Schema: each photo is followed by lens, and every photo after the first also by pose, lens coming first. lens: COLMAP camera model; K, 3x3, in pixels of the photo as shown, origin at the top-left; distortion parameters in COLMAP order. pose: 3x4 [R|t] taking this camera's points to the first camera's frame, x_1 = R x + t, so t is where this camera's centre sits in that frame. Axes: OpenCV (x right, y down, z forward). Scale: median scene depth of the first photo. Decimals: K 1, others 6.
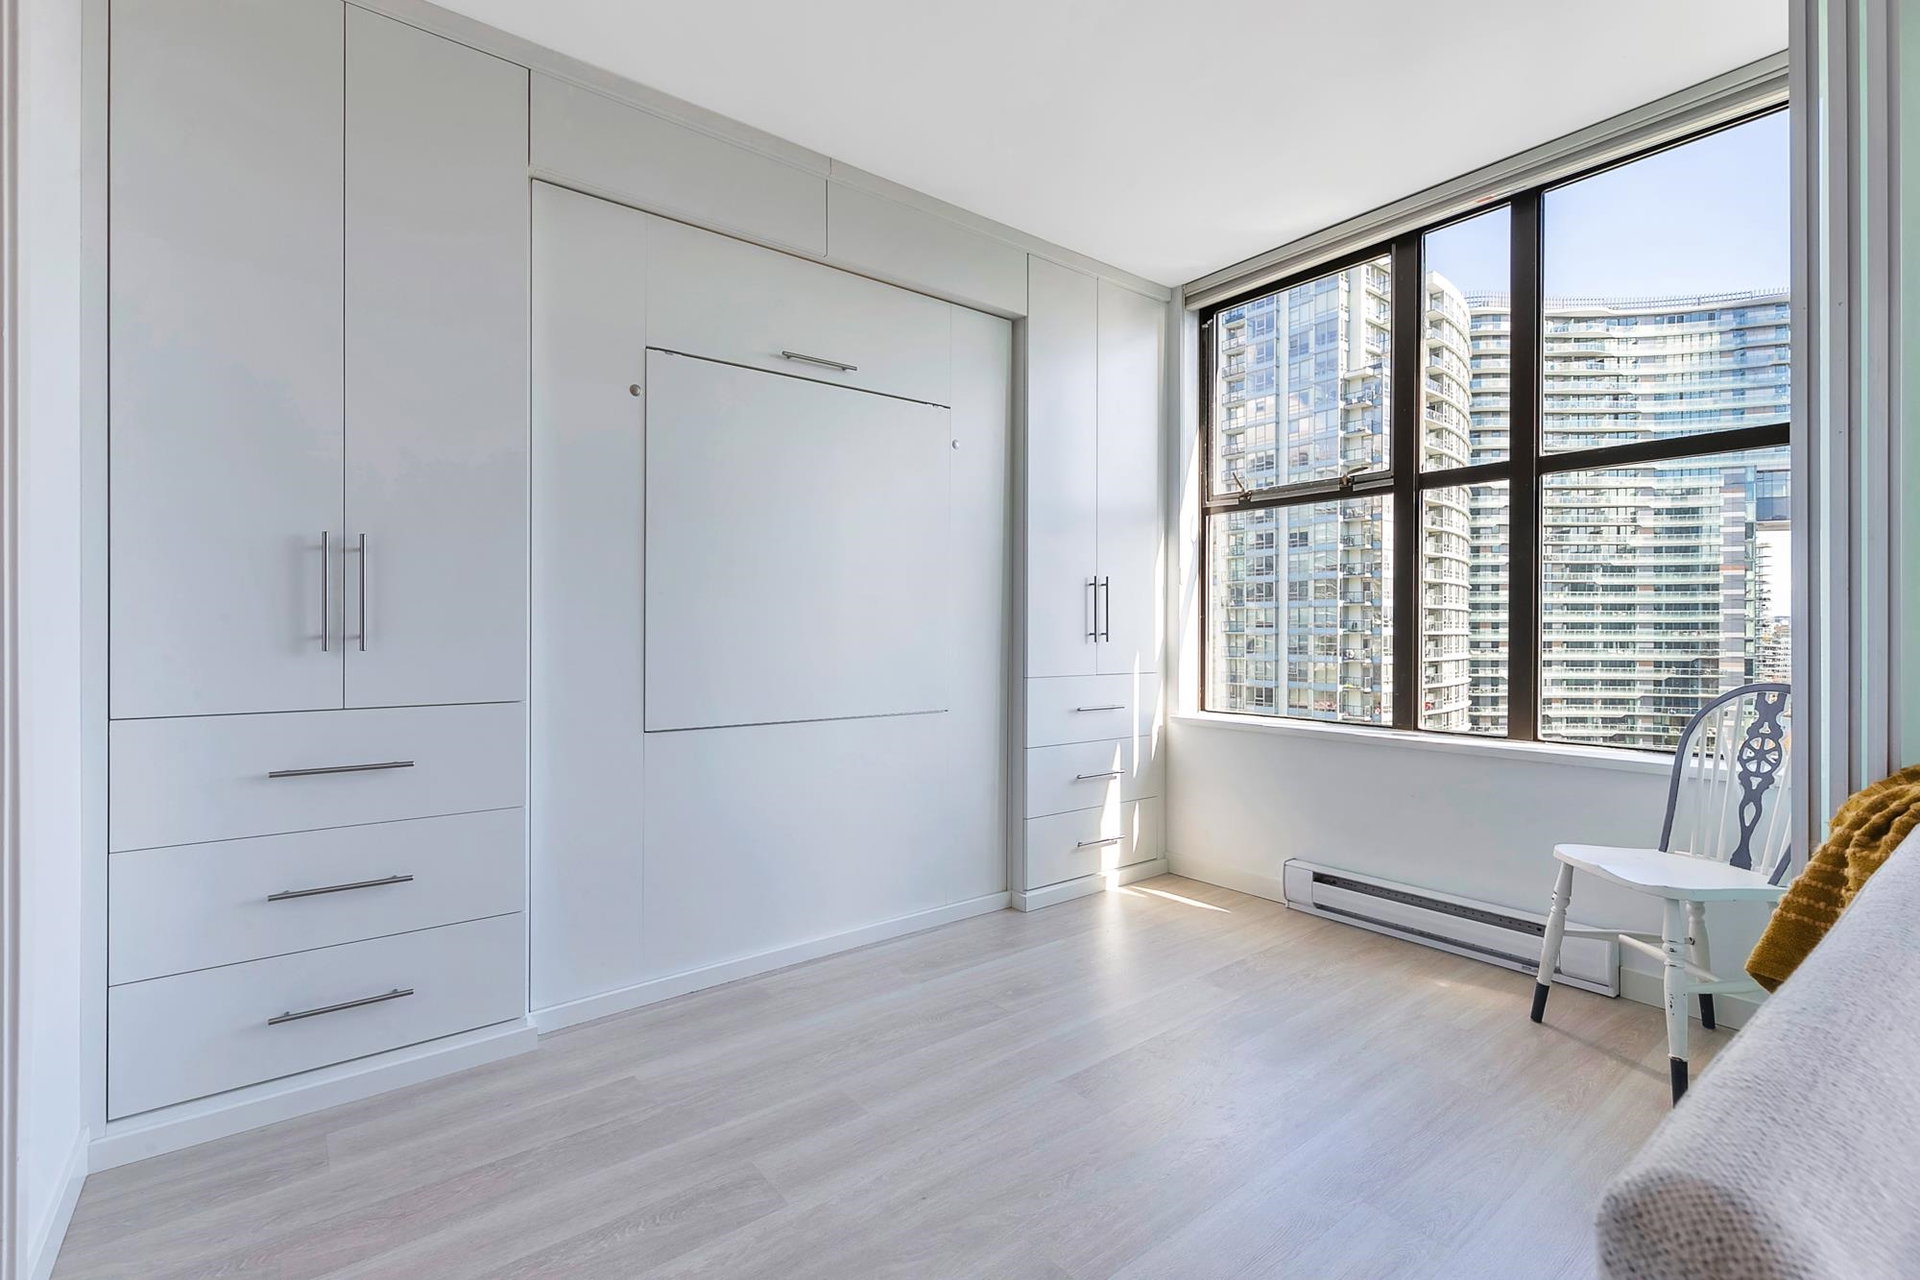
lens RADIAL K [[863.7, 0, 948.6], [0, 863.7, 640.2], [0, 0, 1]] dist [0.003368, 0.003962]
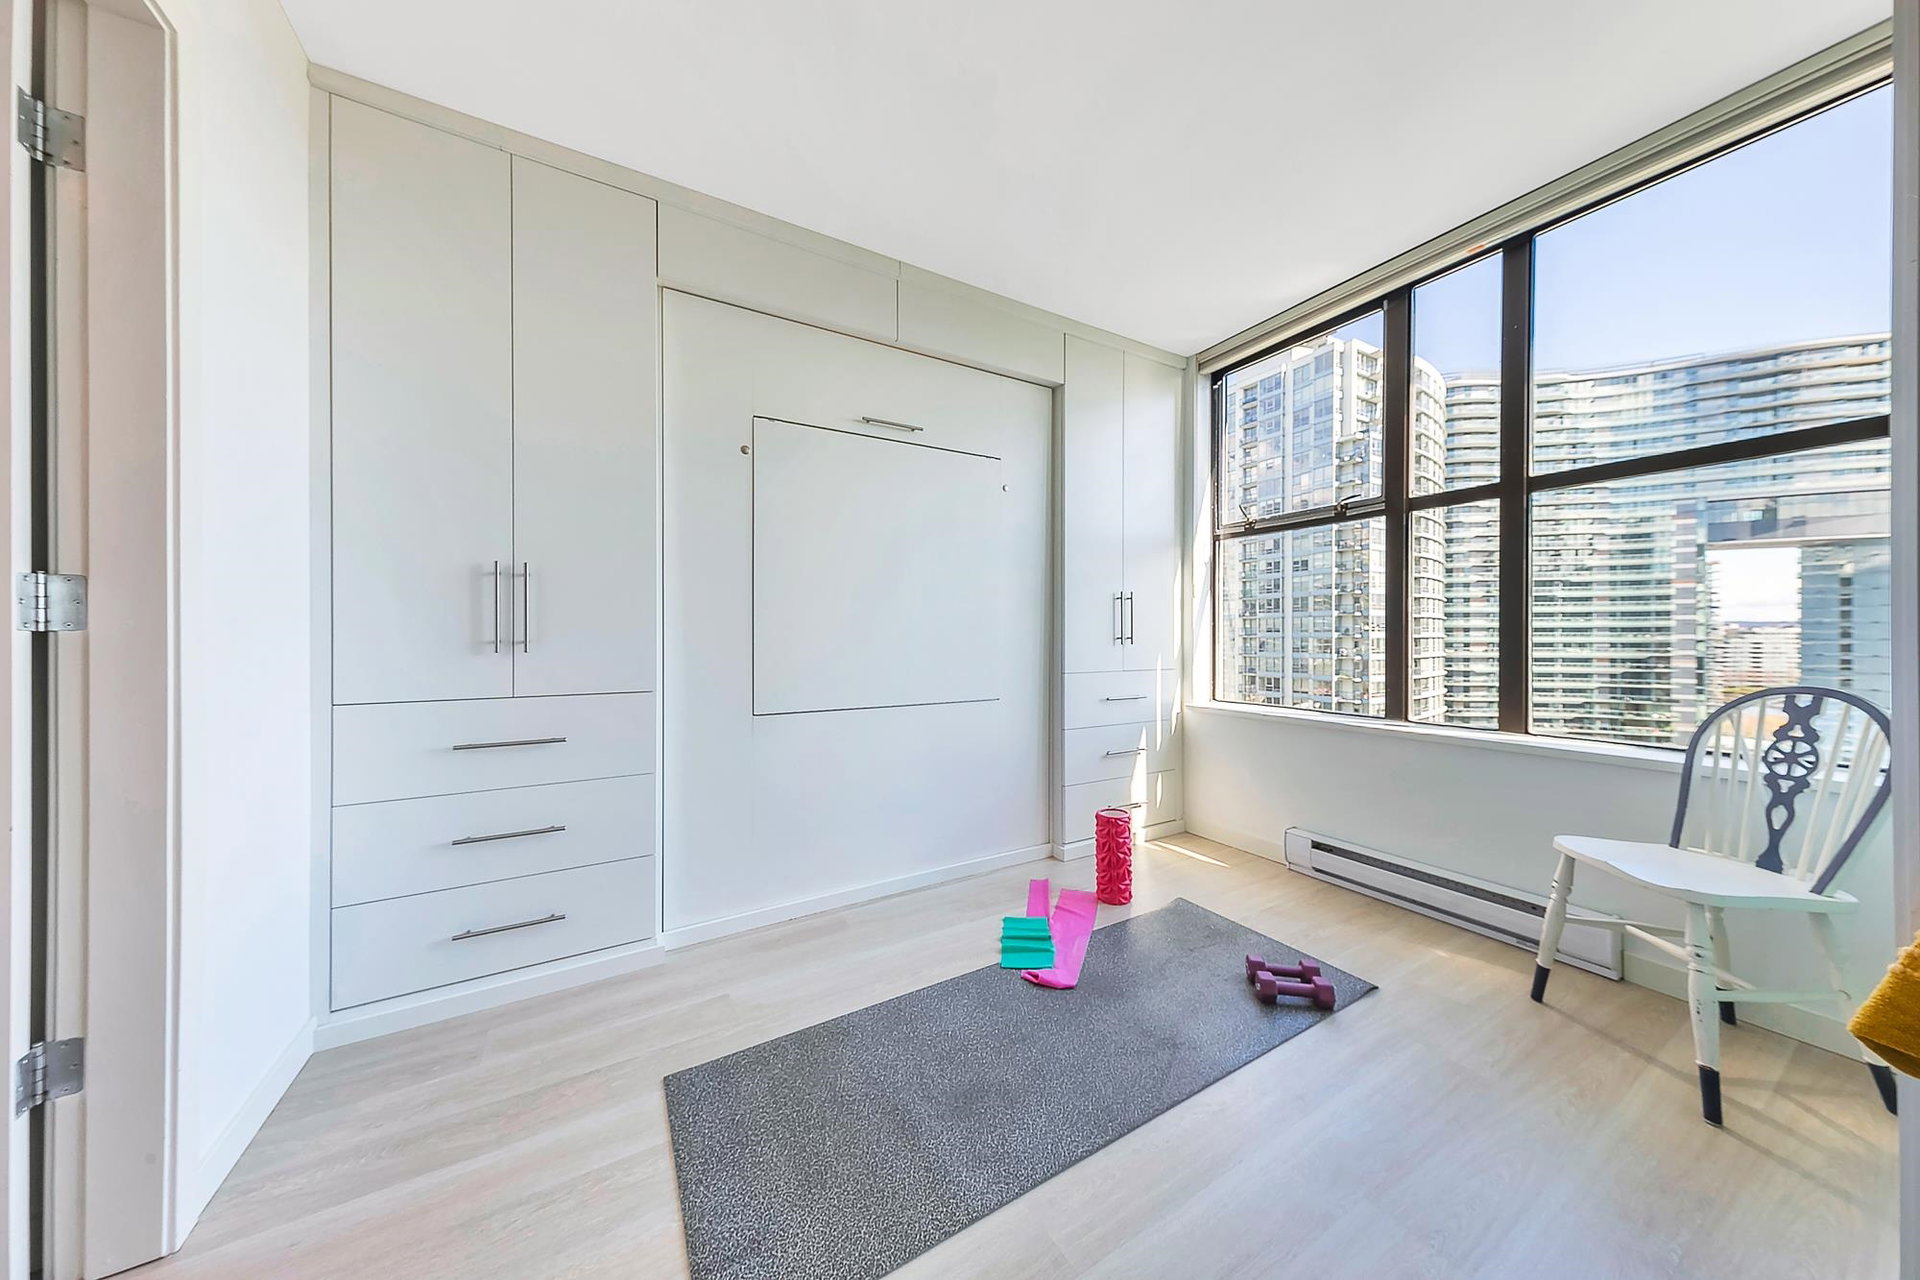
lens RADIAL K [[607.5, 0, 952.2], [0, 607.5, 640.6], [0, 0, 1]] dist [0.012386, -0.000499]
pose [[0.990934, -0.001801, -0.134337, 0.048845], [0.001464, 0.999996, -0.002603, -0.002008], [0.134341, 0.002382, 0.990932, 0.109070]]
